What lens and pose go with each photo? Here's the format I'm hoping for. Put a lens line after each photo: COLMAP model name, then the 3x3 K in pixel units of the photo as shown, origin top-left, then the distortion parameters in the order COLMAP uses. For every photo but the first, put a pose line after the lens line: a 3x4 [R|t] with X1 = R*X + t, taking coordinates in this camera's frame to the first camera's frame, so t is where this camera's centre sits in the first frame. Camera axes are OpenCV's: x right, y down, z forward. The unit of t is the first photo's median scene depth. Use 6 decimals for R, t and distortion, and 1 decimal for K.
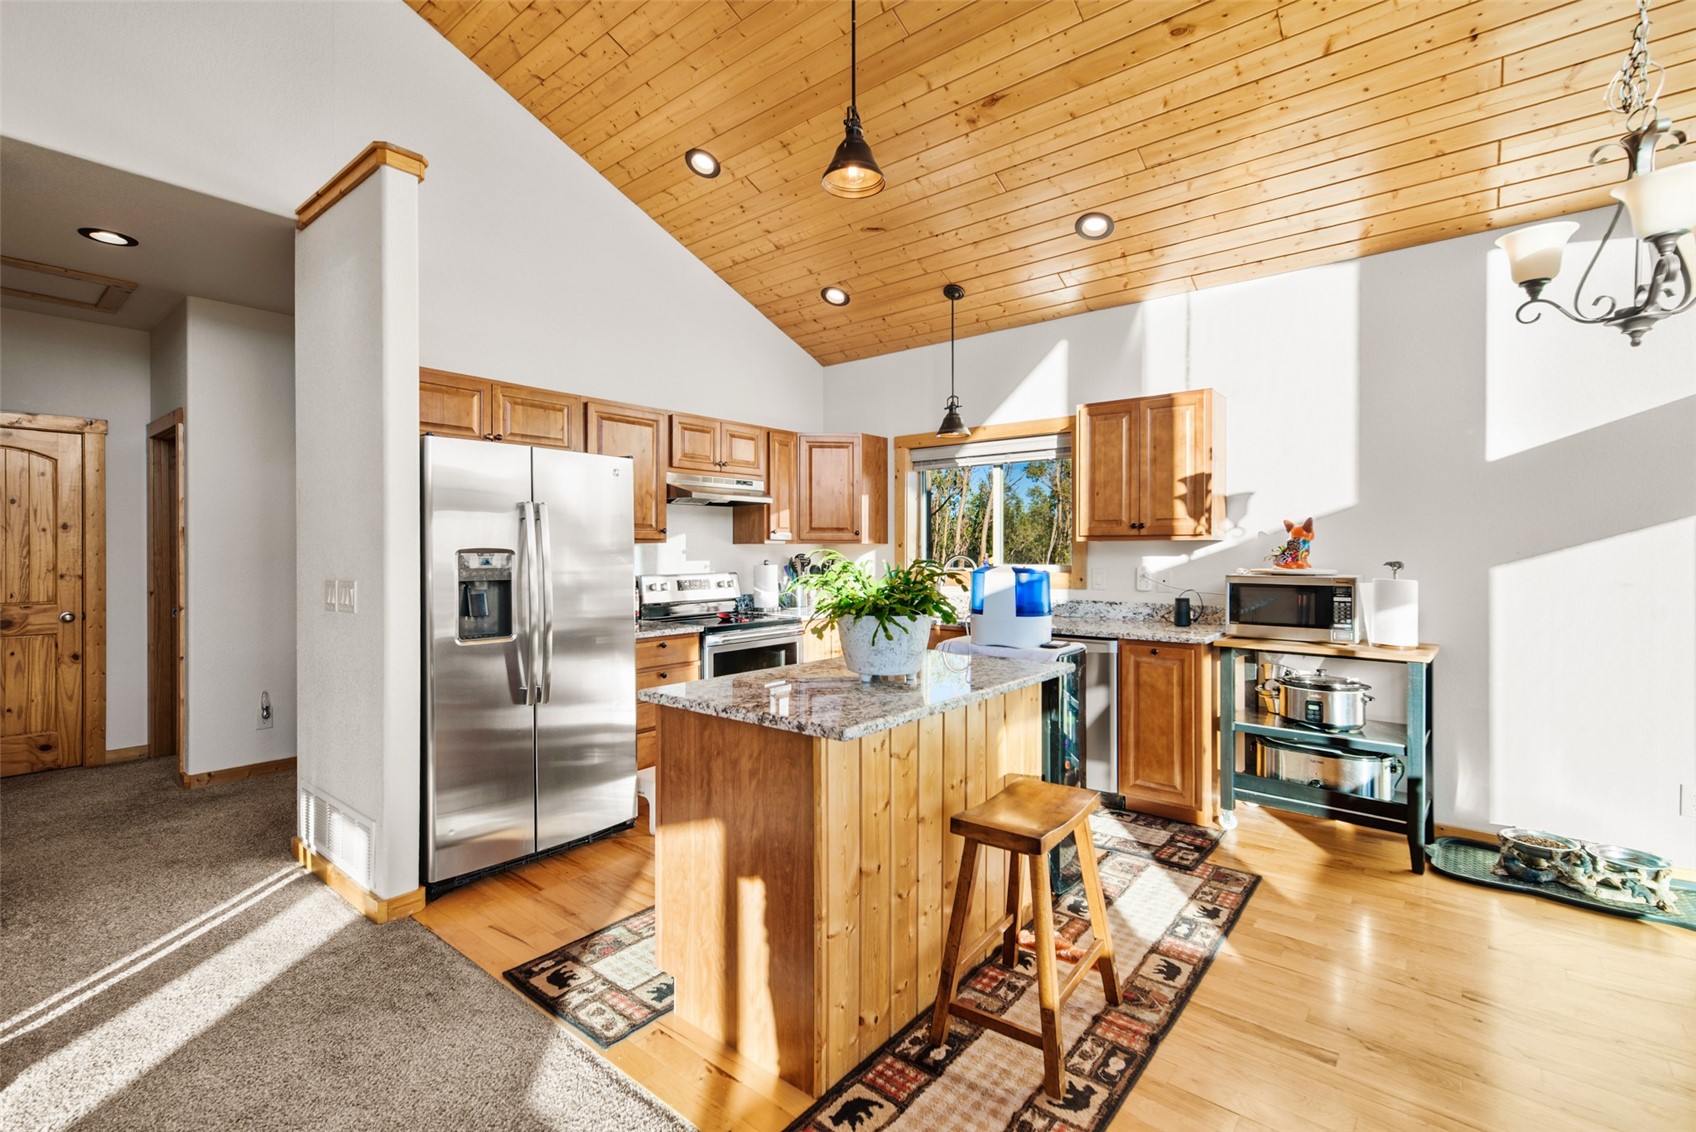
lens RADIAL K [[748.9, 0, 843.2], [0, 748.9, 556.4], [0, 0, 1]] dist [0.004779, 0.001162]
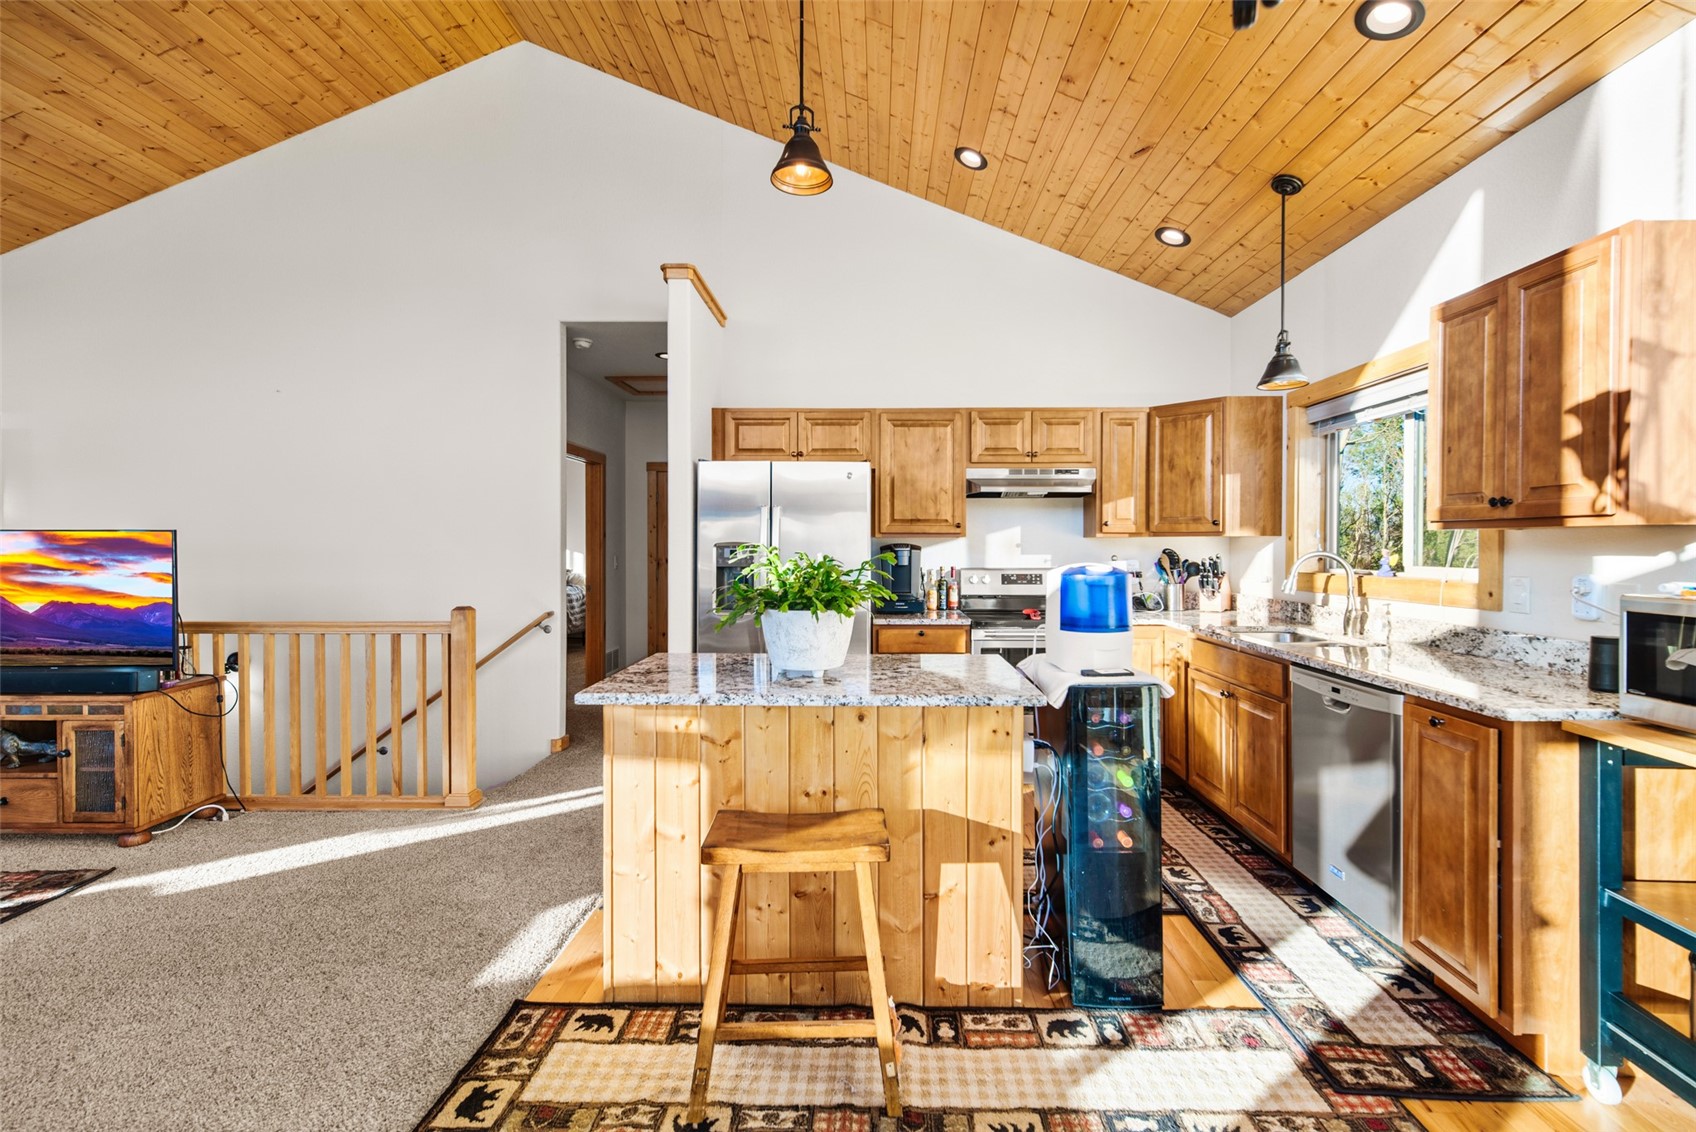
lens RADIAL K [[748.9, 0, 852.5], [0, 748.9, 556.4], [0, 0, 1]] dist [0.004779, 0.001162]
pose [[0.623799, 0.013526, -0.781468, 0.549915], [-0.007846, 0.999908, 0.011044, -0.001791], [0.781546, -0.000758, 0.623848, 0.273289]]
